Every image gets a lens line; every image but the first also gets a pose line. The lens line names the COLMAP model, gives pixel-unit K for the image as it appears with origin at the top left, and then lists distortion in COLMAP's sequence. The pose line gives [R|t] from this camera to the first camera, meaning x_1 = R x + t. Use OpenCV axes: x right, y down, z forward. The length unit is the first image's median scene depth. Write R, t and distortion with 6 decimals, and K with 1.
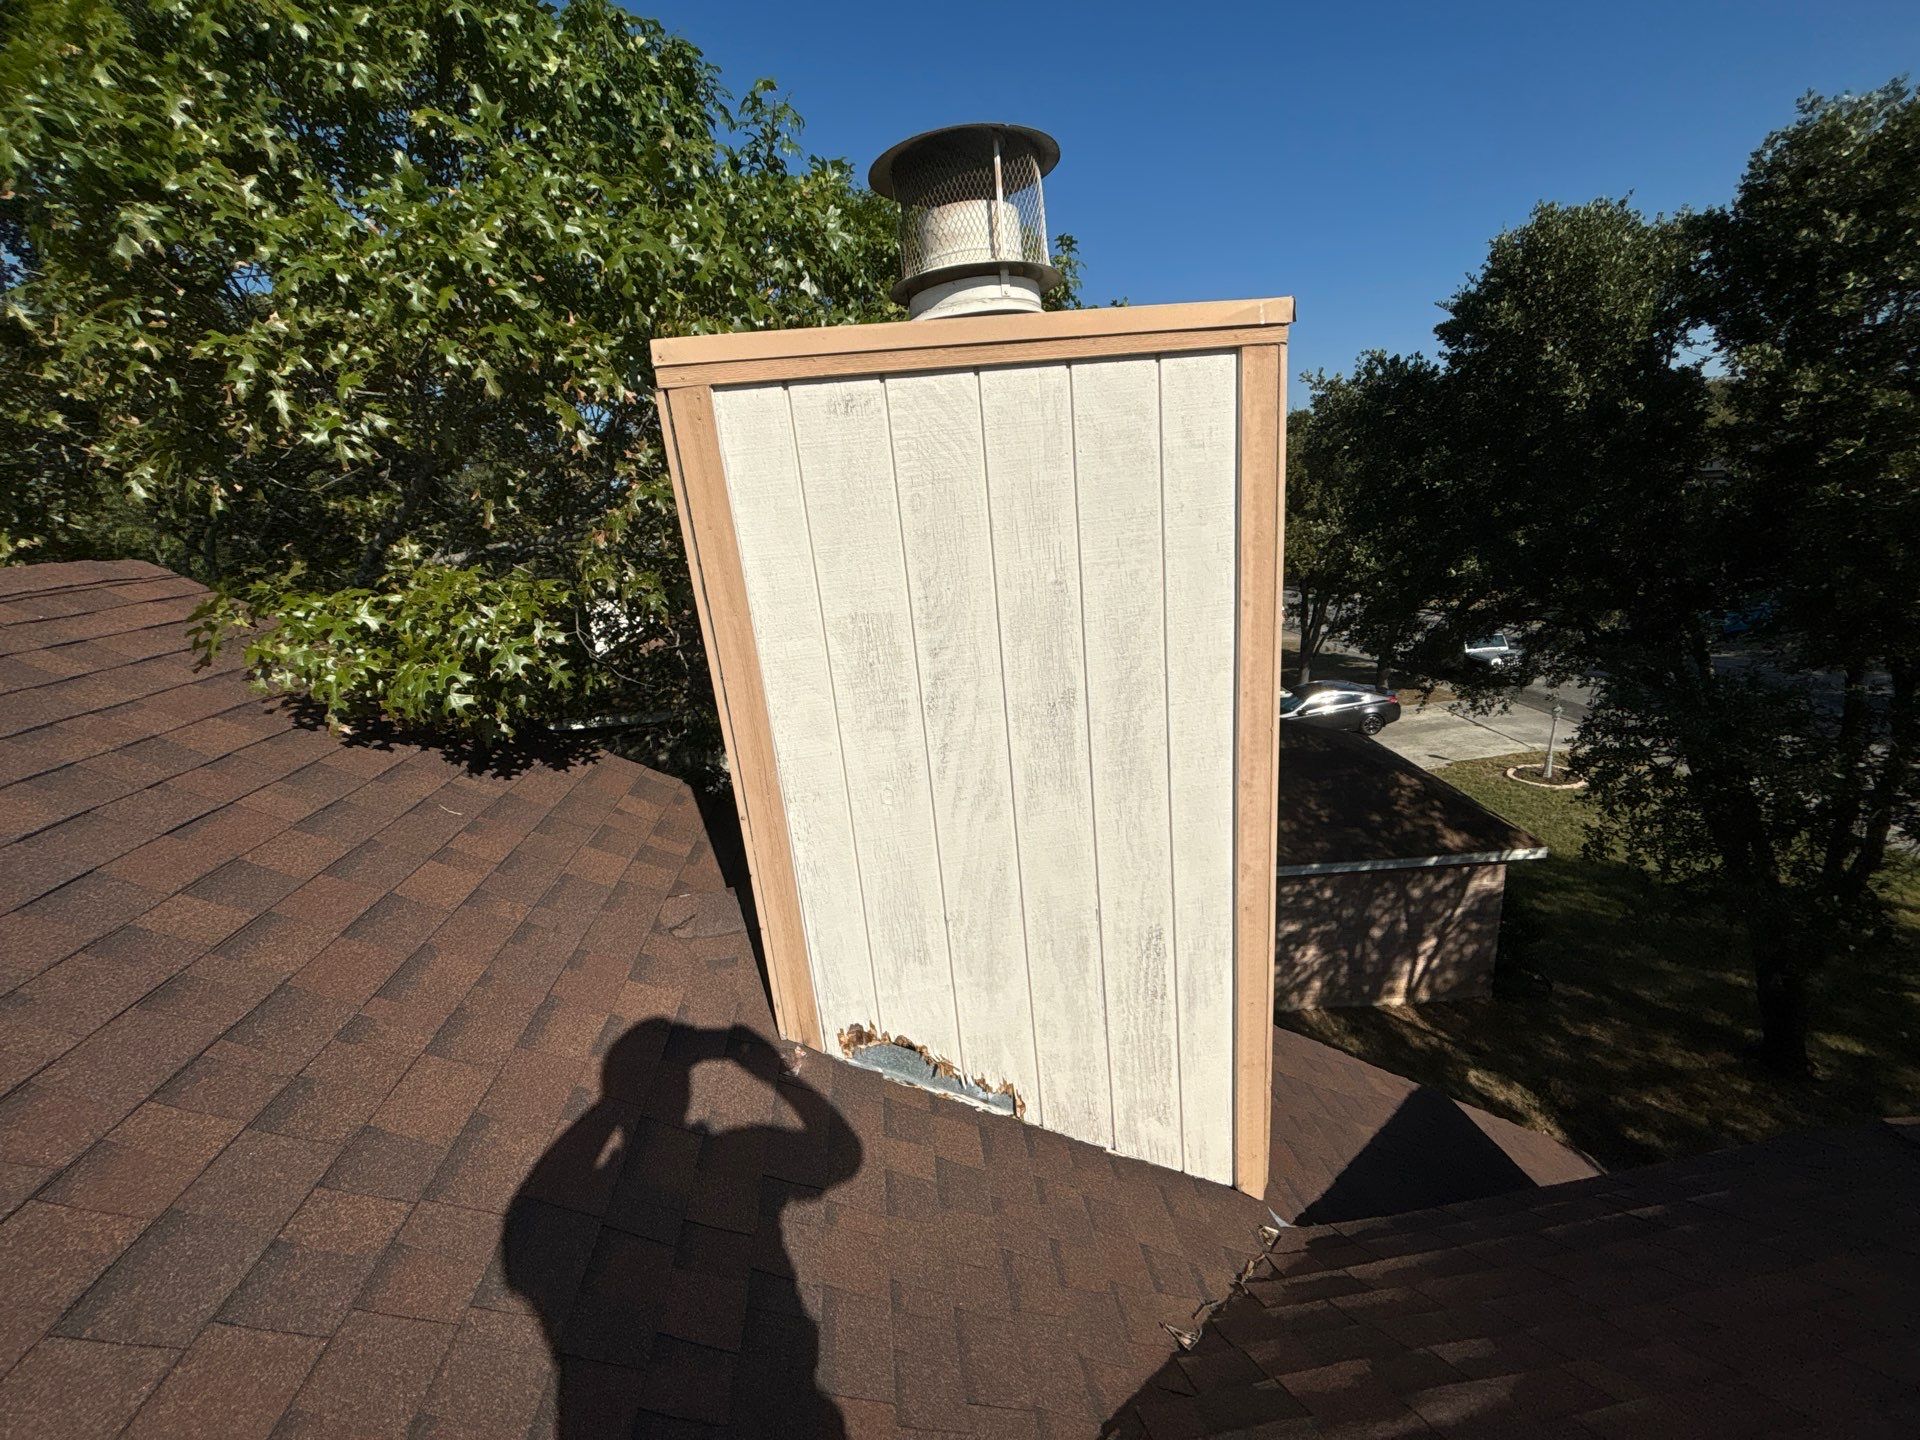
lens RADIAL K [[770.3, 0, 947.9], [0, 770.3, 715.3], [0, 0, 1]] dist [0.004528, 0.000382]
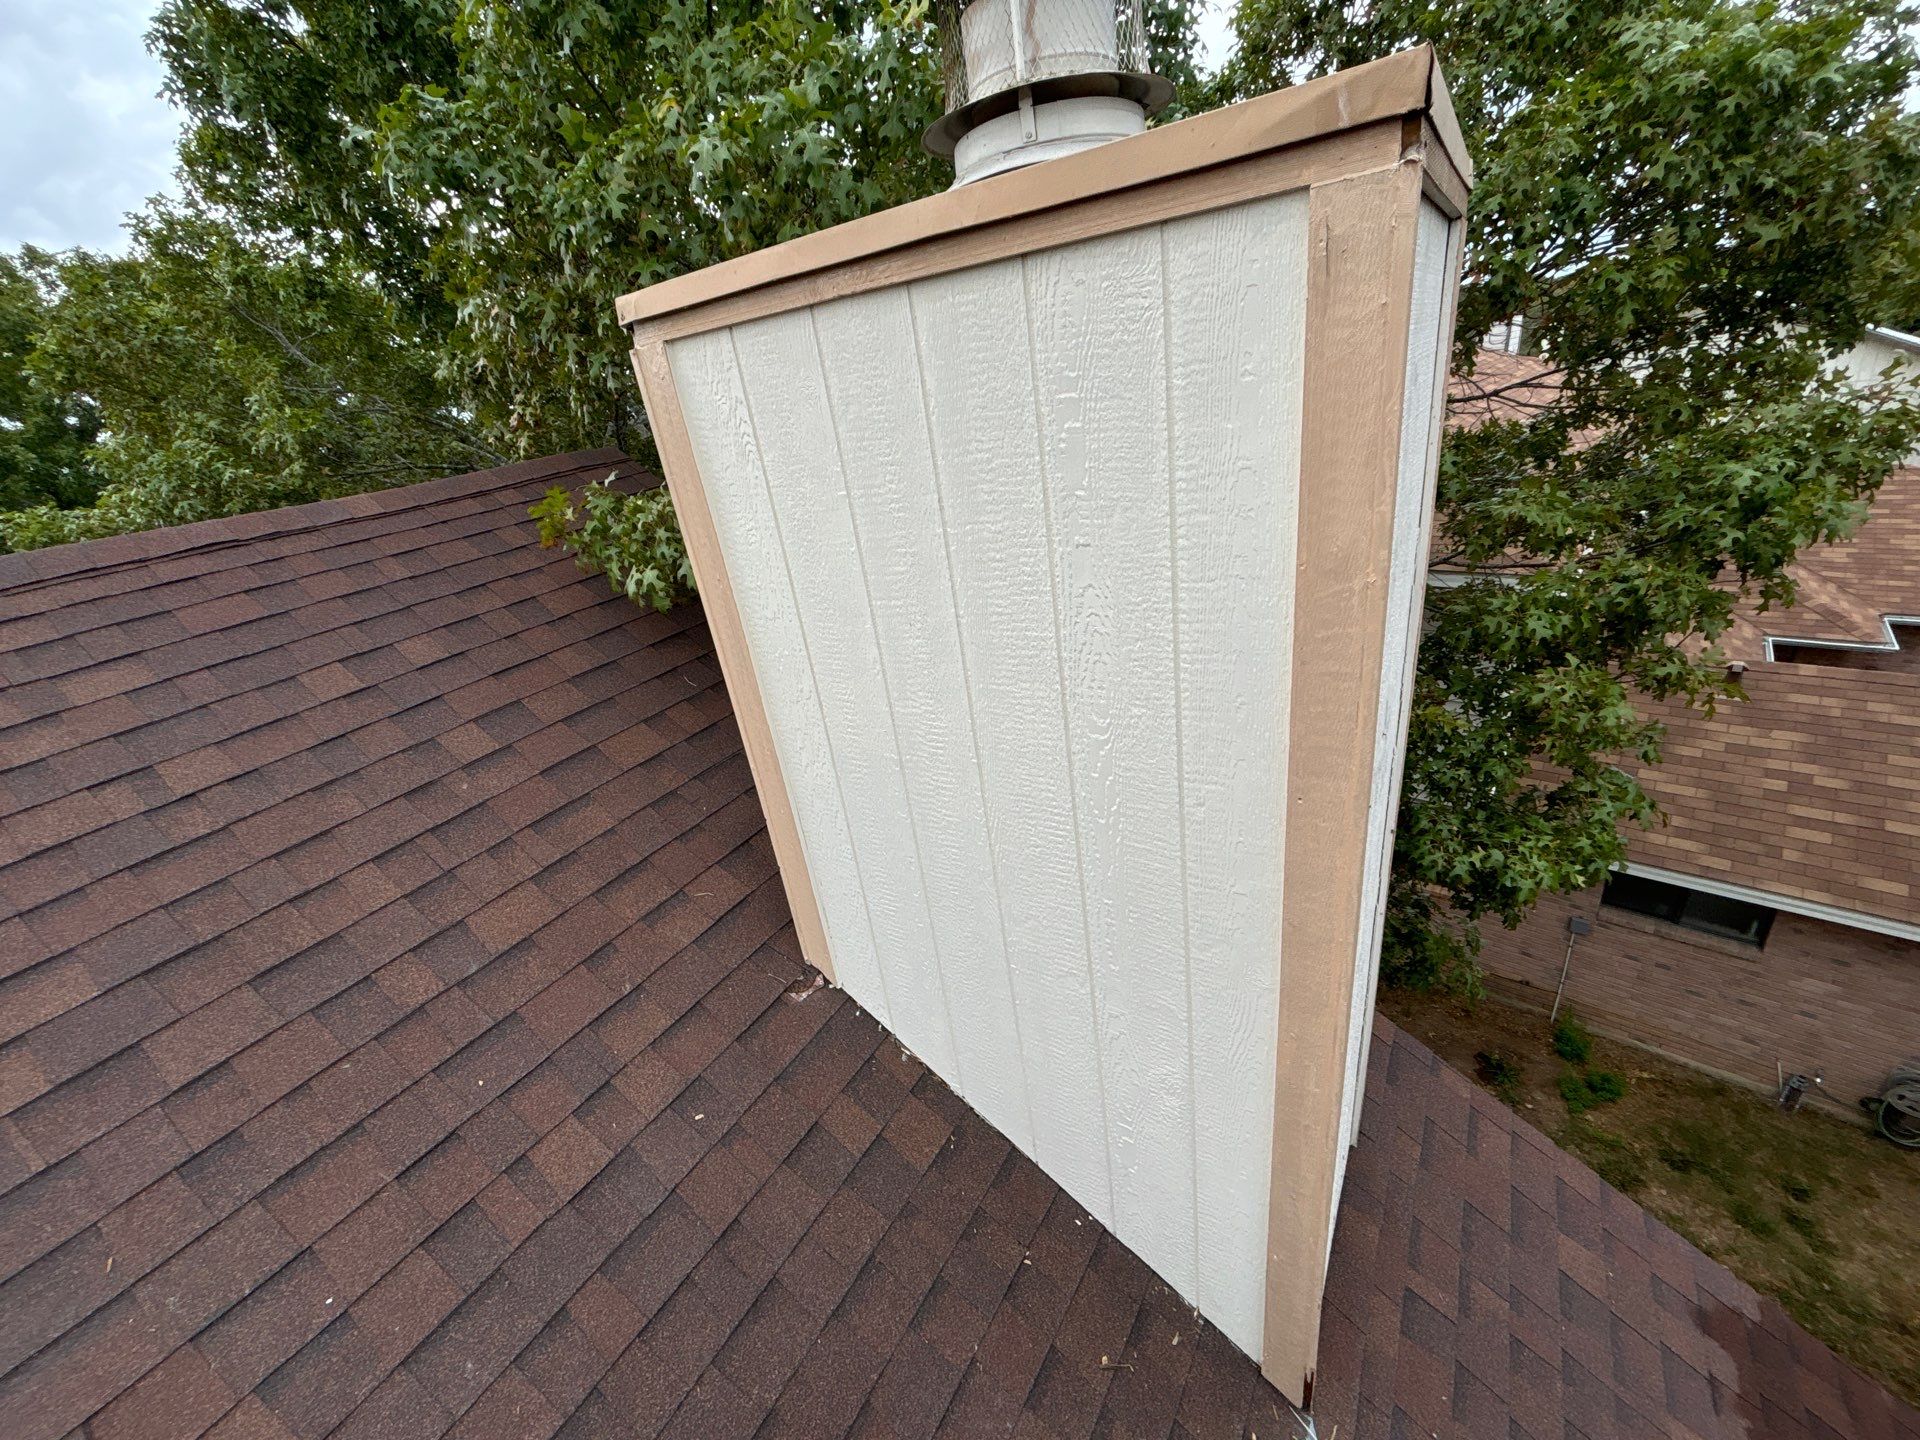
lens RADIAL K [[770.3, 0, 947.9], [0, 770.3, 715.3], [0, 0, 1]] dist [0.004528, 0.000382]
pose [[0.764419, 0.242697, -0.597296, 0.563229], [-0.099957, 0.959853, 0.262089, -0.245554], [0.636924, -0.140642, 0.757989, 0.404118]]
